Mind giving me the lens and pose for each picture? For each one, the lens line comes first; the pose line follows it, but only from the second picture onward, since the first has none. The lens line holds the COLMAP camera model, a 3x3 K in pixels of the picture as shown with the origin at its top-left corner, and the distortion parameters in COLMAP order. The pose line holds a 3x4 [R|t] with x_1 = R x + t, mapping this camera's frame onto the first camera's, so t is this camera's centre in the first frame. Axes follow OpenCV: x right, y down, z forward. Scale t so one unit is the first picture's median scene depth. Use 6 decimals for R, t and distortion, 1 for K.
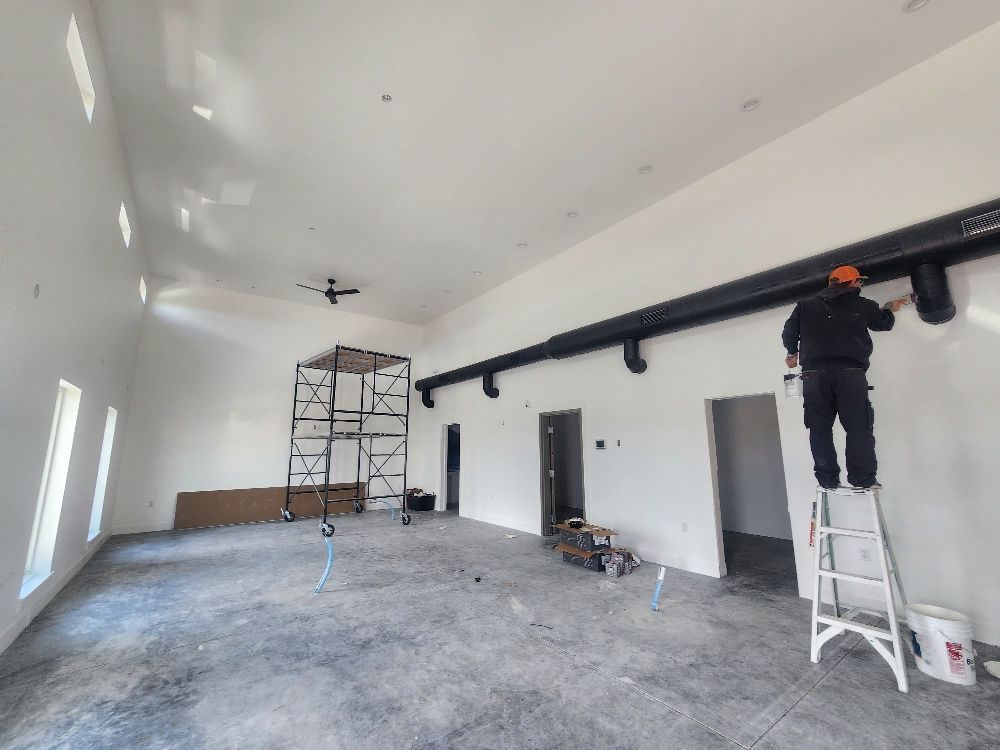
lens RADIAL K [[402.5, 0, 501.0], [0, 402.5, 382.9], [0, 0, 1]] dist [0.009938, 0.000081]
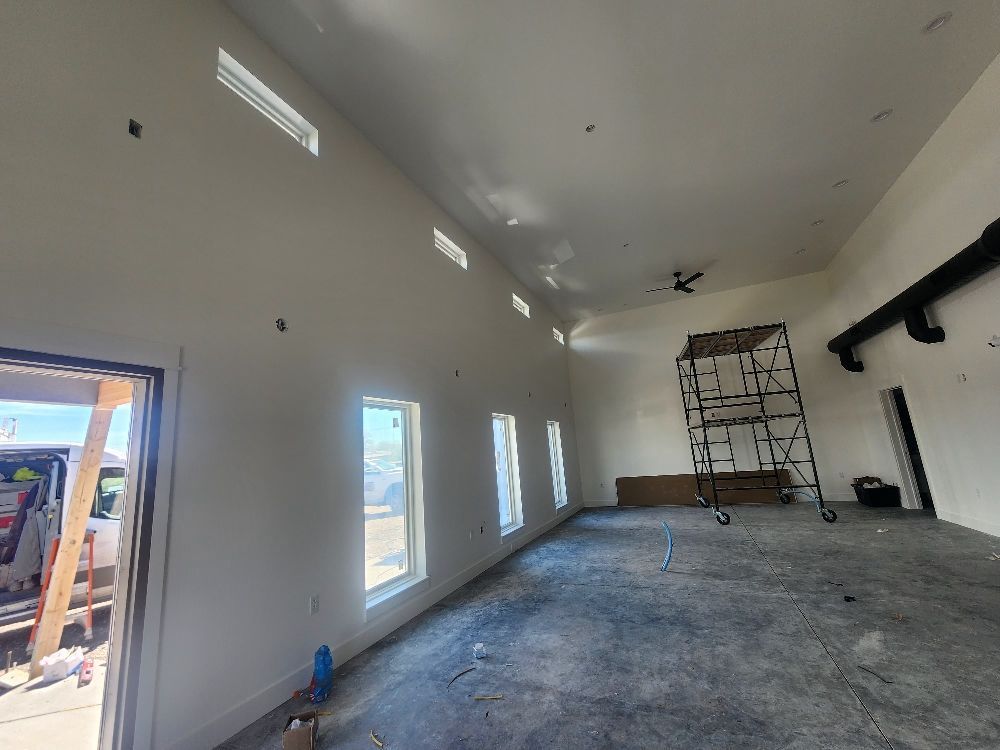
lens RADIAL K [[402.5, 0, 501.0], [0, 402.5, 382.9], [0, 0, 1]] dist [0.009938, 0.000081]
pose [[0.515415, -0.185729, -0.836572, 0.293155], [0.214225, 0.973160, -0.084068, 0.010468], [0.829732, -0.135884, 0.541369, 0.081060]]
